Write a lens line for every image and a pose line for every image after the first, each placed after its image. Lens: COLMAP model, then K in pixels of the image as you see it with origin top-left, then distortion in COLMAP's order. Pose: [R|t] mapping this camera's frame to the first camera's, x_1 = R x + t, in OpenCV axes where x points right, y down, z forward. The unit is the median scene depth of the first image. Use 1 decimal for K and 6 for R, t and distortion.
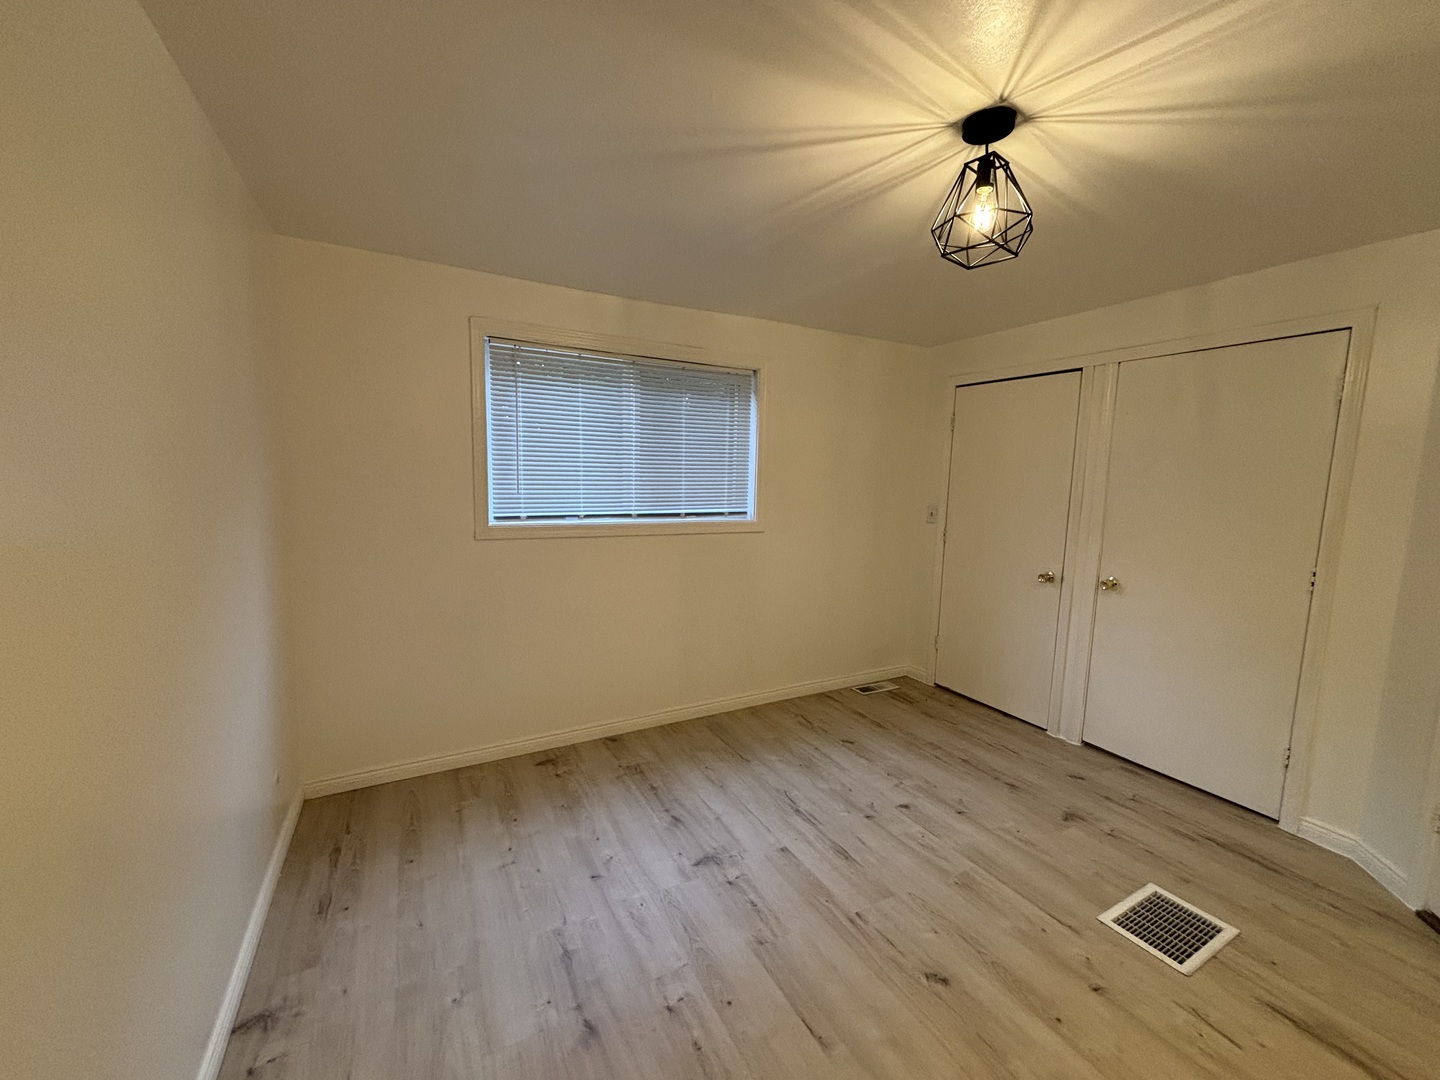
lens RADIAL K [[591.4, 0, 718.7], [0, 591.4, 532.5], [0, 0, 1]] dist [0.018022, 0.000458]
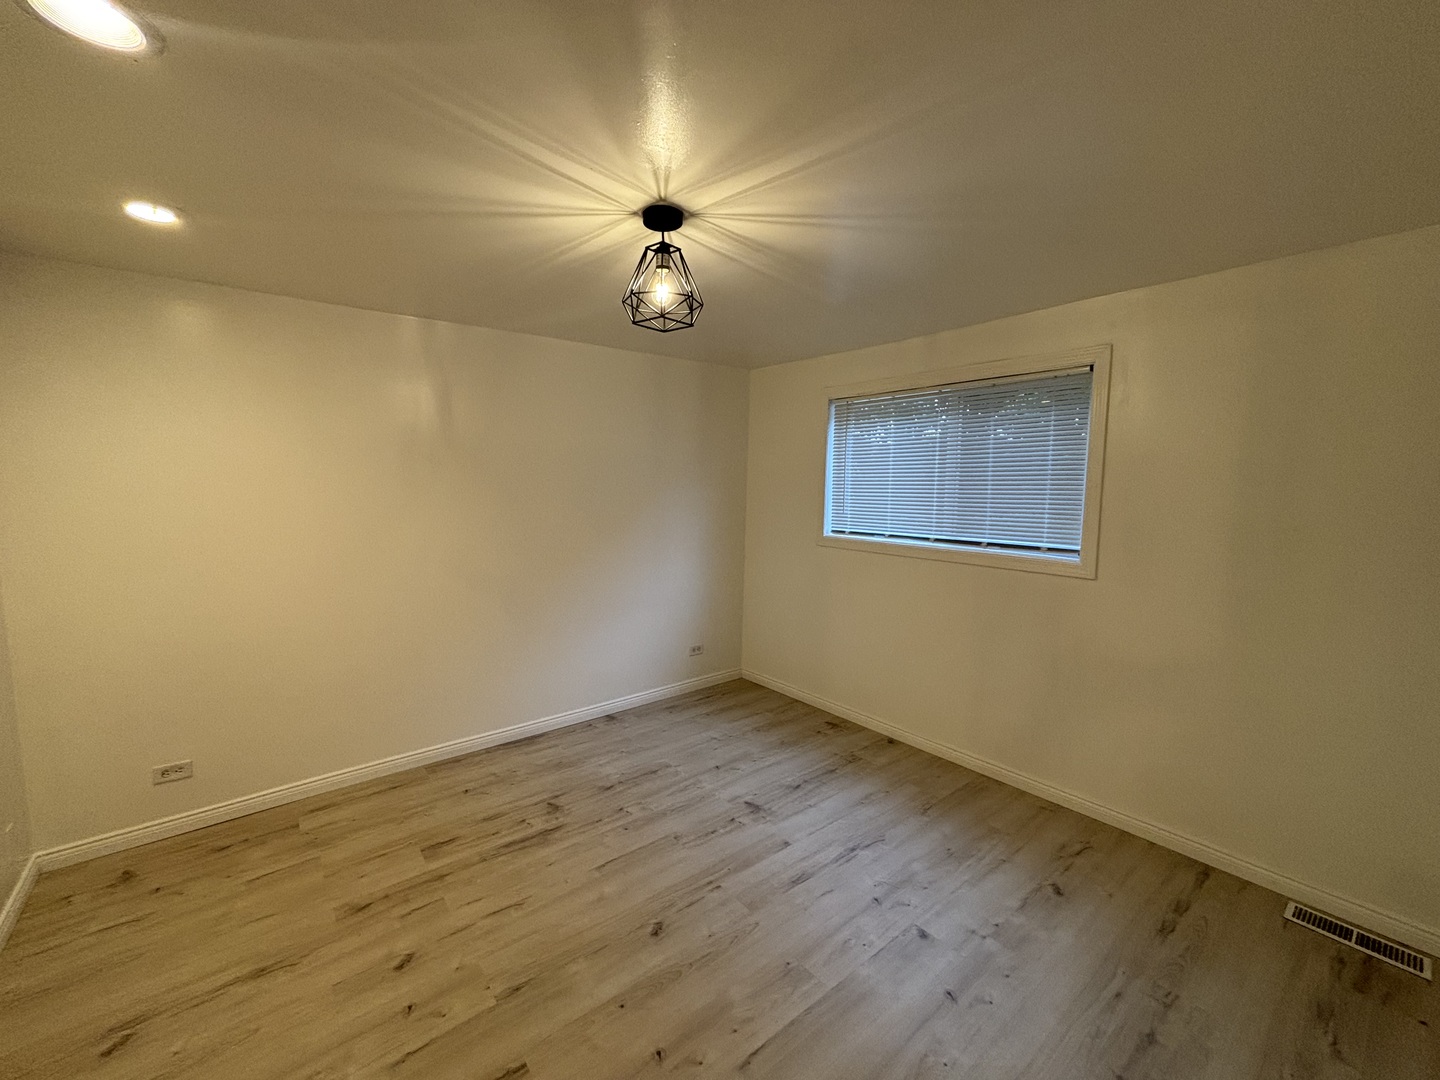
lens RADIAL K [[582.8, 0, 720.0], [0, 582.8, 540.0], [0, 0, 1]] dist [-0.001598, 0.000167]
pose [[0.188389, 0.083472, -0.978541, 0.898491], [-0.115485, 0.991352, 0.062332, -0.055670], [0.975281, 0.101265, 0.196399, 0.515079]]
